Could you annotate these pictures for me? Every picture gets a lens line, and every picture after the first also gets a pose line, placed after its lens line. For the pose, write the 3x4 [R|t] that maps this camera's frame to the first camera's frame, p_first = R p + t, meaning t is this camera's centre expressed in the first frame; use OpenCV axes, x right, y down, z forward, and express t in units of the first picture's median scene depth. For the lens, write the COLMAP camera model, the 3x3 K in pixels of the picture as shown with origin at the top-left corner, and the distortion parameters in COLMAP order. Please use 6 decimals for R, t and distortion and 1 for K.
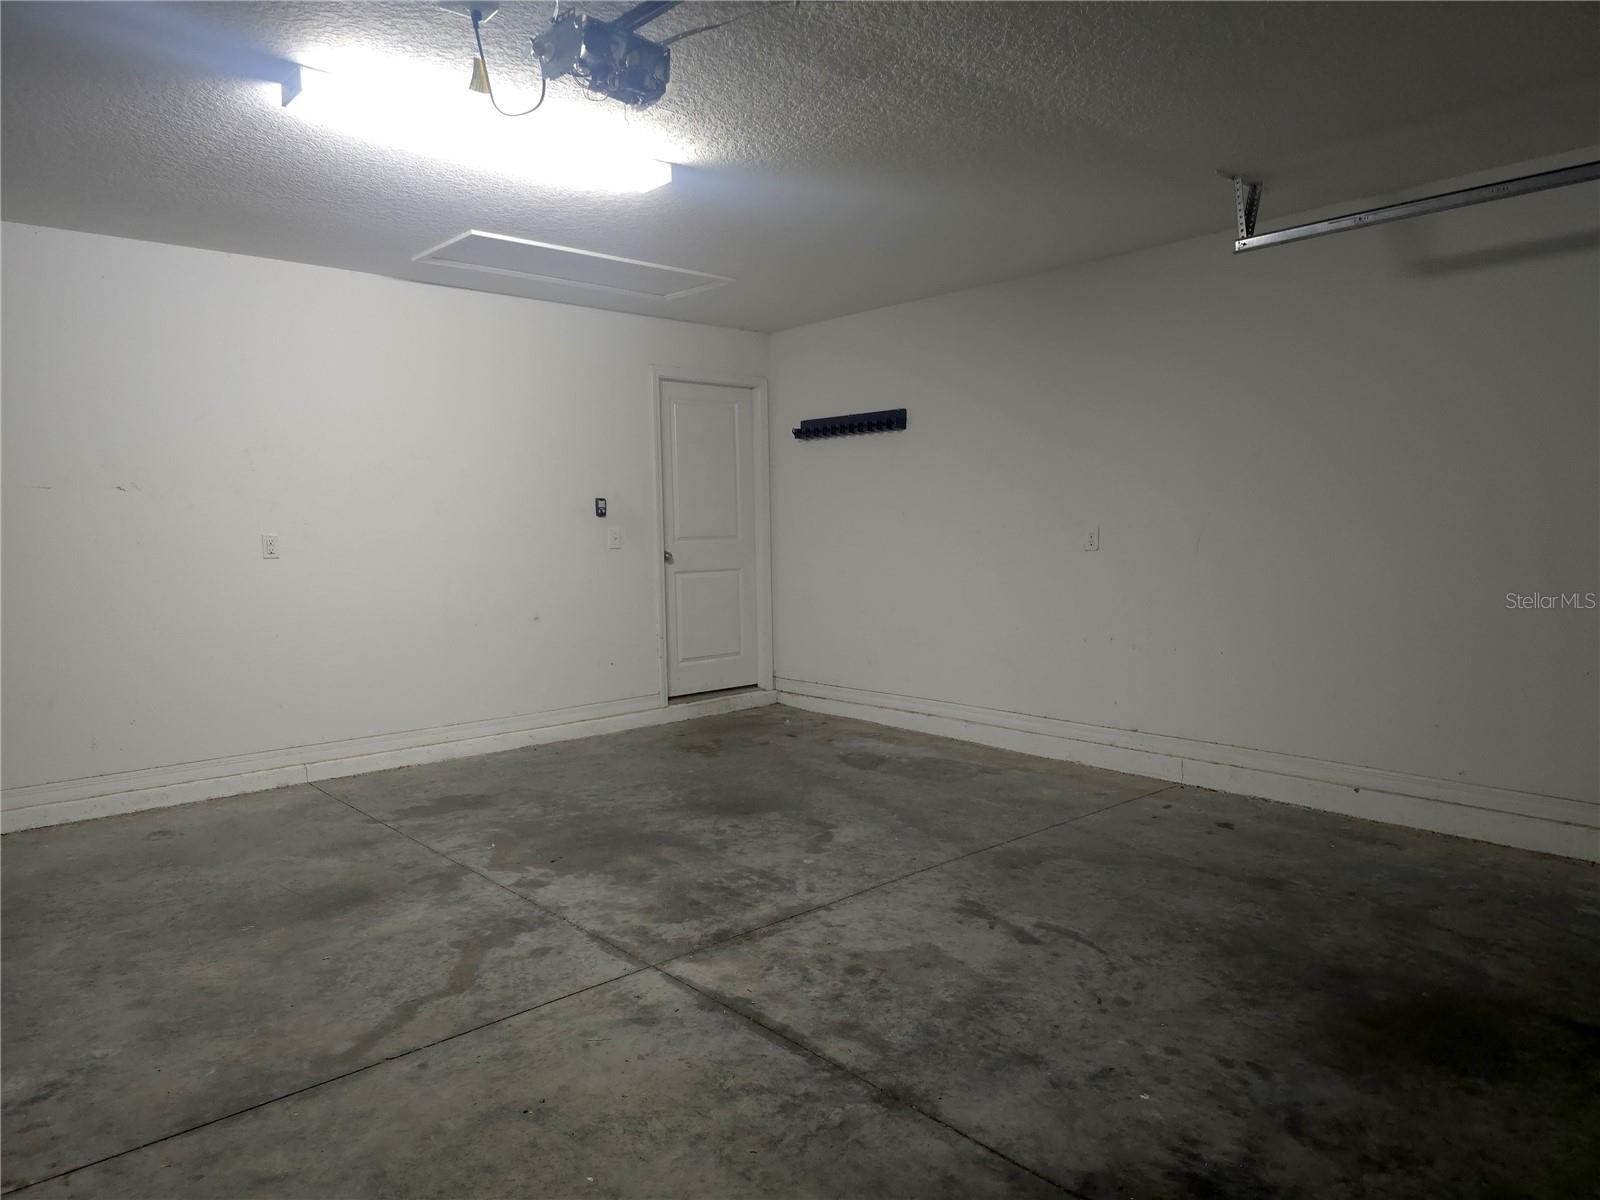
lens RADIAL K [[1130.4, 0, 810.0], [0, 1130.4, 600.3], [0, 0, 1]] dist [0.084541, -0.084307]
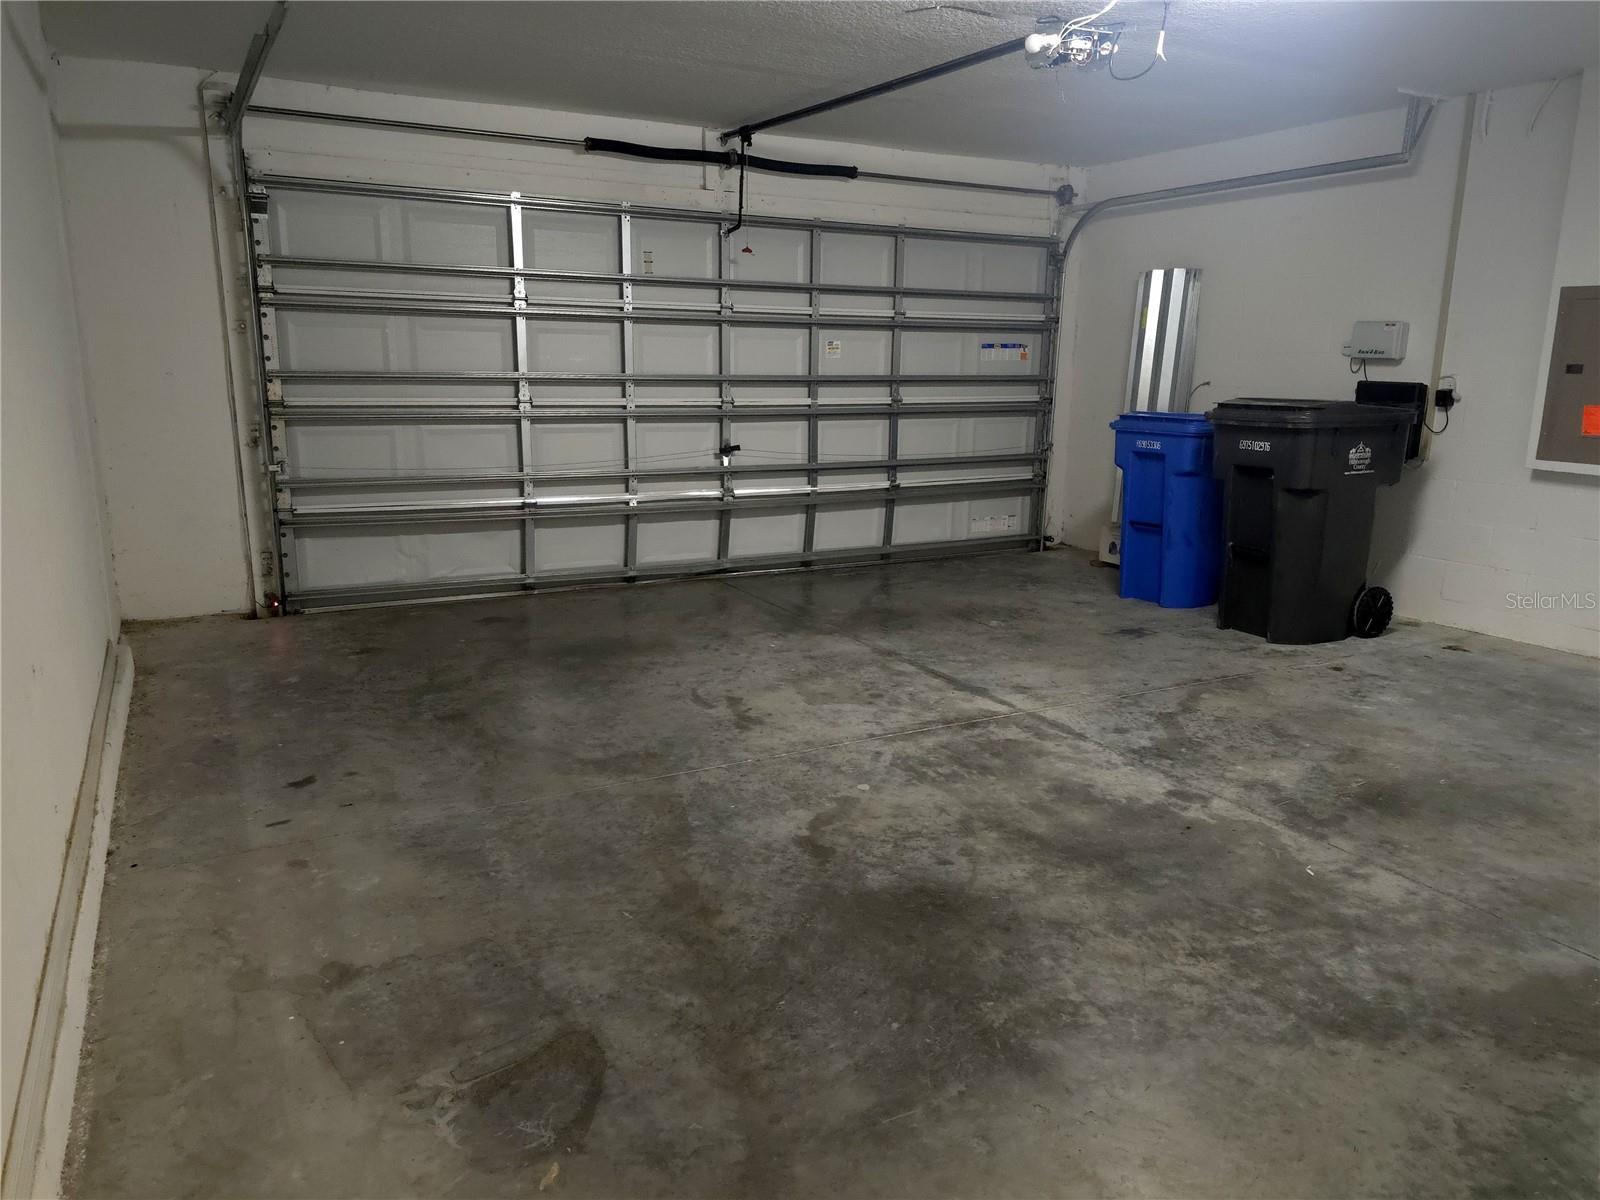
lens RADIAL K [[1130.4, 0, 810.0], [0, 1130.4, 600.3], [0, 0, 1]] dist [0.084541, -0.084307]
pose [[-0.973313, -0.045723, 0.224880, -0.163732], [0.019608, 0.959795, 0.280016, -0.157146], [-0.228642, 0.276952, -0.933285, 1.976028]]
